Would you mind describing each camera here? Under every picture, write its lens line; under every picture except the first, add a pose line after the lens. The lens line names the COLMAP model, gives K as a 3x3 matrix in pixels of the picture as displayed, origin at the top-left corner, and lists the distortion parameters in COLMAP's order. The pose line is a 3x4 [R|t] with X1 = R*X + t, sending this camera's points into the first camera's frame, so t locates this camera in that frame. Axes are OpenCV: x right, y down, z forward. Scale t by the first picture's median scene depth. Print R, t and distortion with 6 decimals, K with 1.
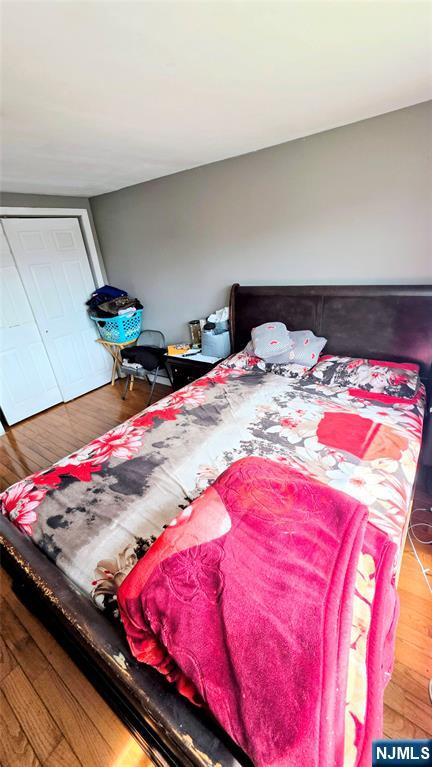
lens RADIAL K [[302.5, 0, 214.0], [0, 302.5, 384.8], [0, 0, 1]] dist [-0.000531, -0.000137]
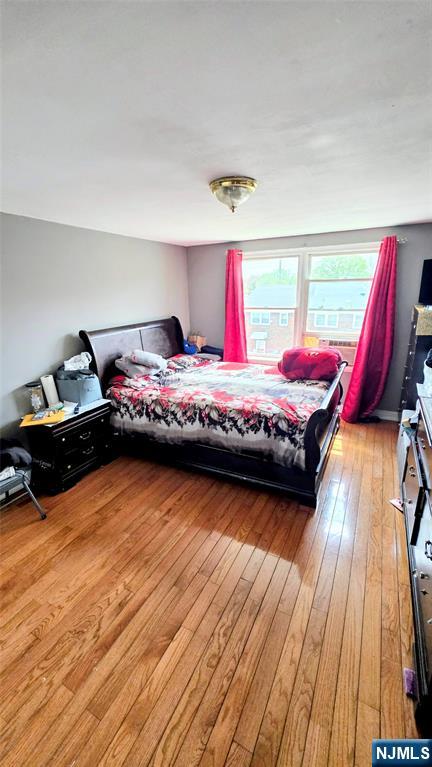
lens RADIAL K [[302.5, 0, 214.0], [0, 302.5, 384.8], [0, 0, 1]] dist [-0.000531, -0.000137]
pose [[-0.143777, -0.204368, 0.968278, -1.745114], [0.446516, 0.859786, 0.247771, -0.358451], [-0.883149, 0.467976, -0.032364, 1.120578]]
